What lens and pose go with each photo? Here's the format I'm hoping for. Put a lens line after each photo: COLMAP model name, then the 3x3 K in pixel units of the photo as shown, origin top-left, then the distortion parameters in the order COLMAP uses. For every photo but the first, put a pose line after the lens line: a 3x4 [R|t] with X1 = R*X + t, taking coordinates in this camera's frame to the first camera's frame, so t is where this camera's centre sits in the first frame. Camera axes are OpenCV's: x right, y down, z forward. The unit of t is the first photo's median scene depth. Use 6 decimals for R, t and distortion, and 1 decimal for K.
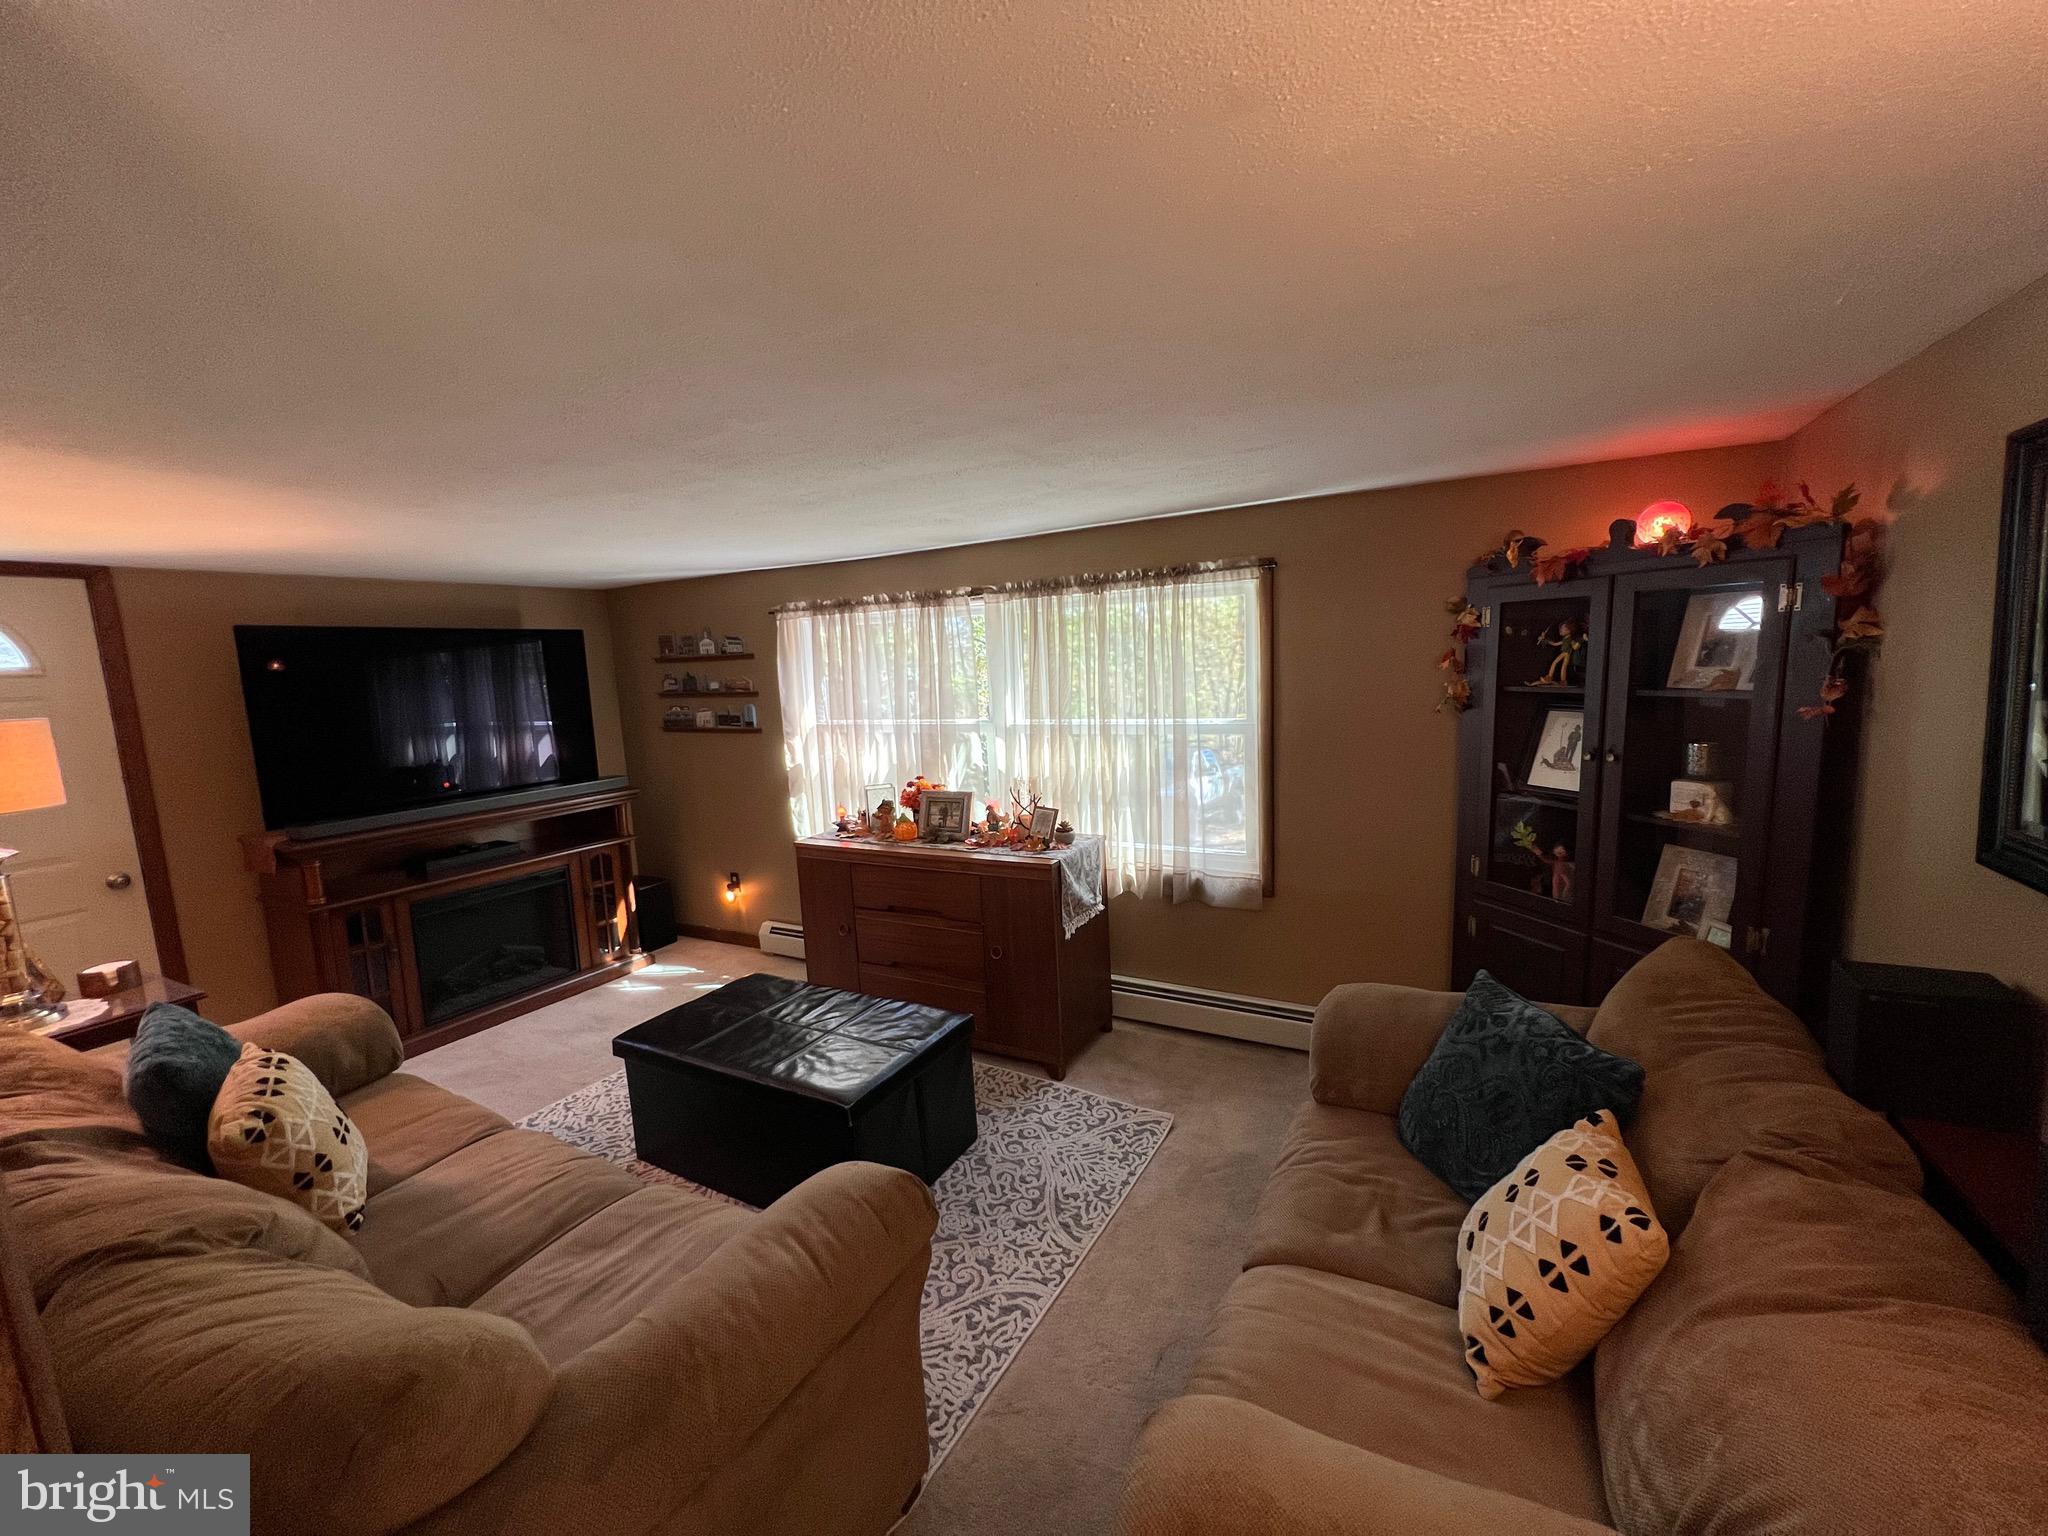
lens RADIAL K [[816.5, 0, 1024.3], [0, 816.5, 785.8], [0, 0, 1]] dist [-0.001005, -0.001201]
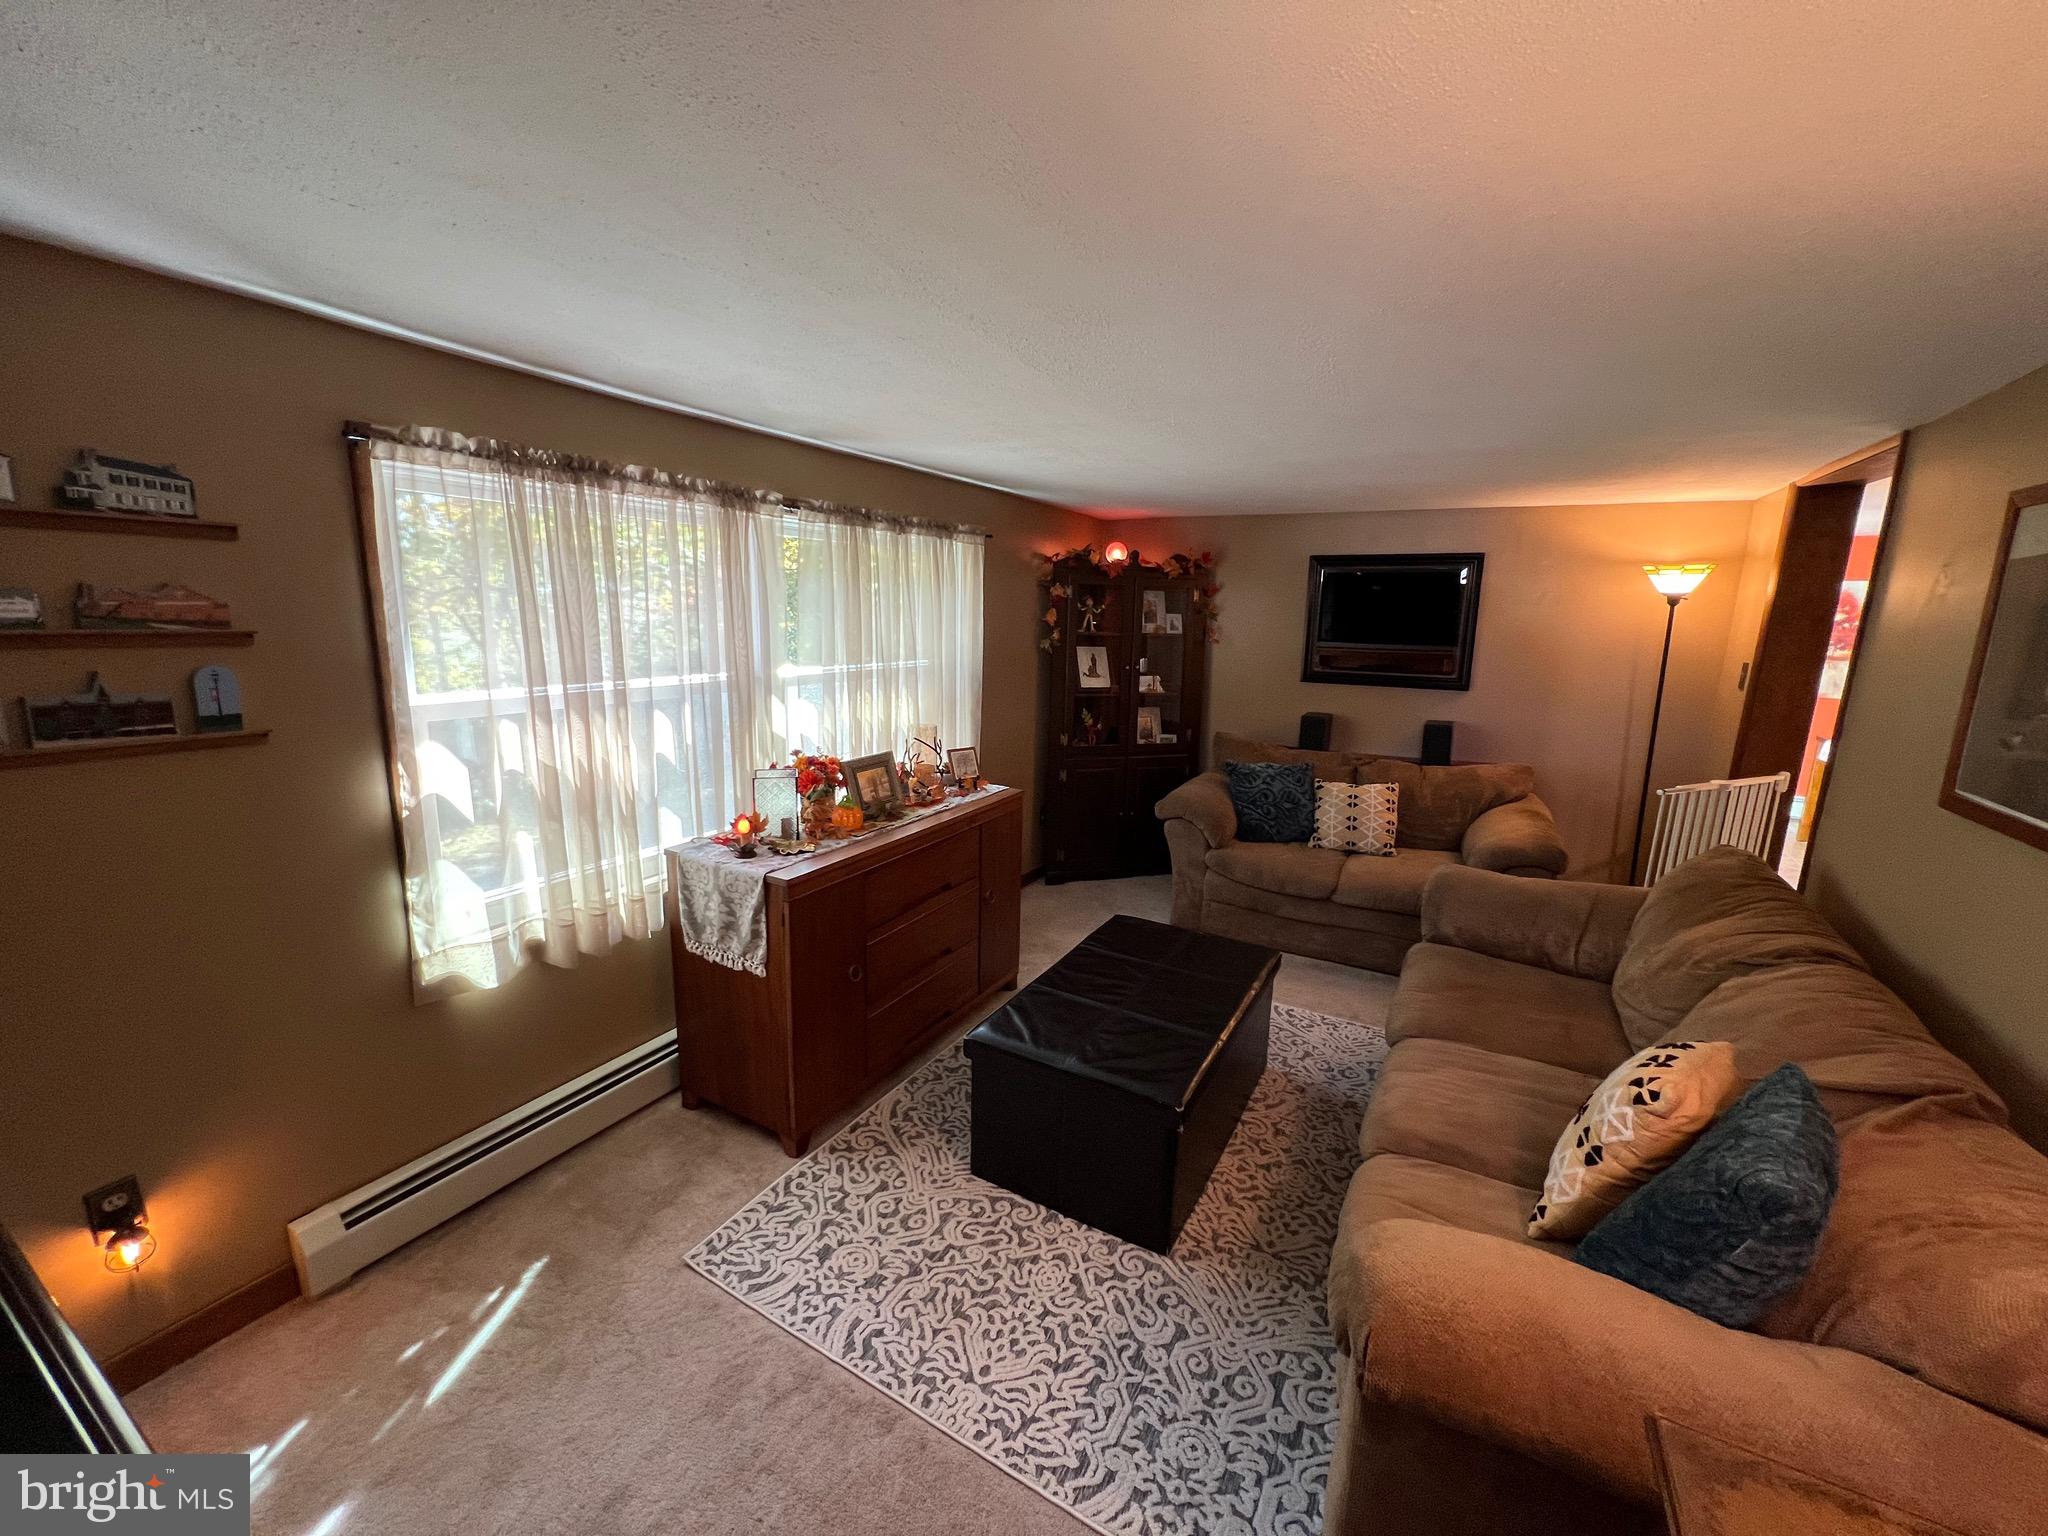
lens RADIAL K [[816.5, 0, 1019.6], [0, 816.5, 755.9], [0, 0, 1]] dist [-0.001005, -0.001201]
pose [[0.012174, -0.133736, 0.990942, -0.809564], [0.128371, 0.983024, 0.131090, -0.072563], [-0.991652, 0.125612, 0.029135, 0.753308]]
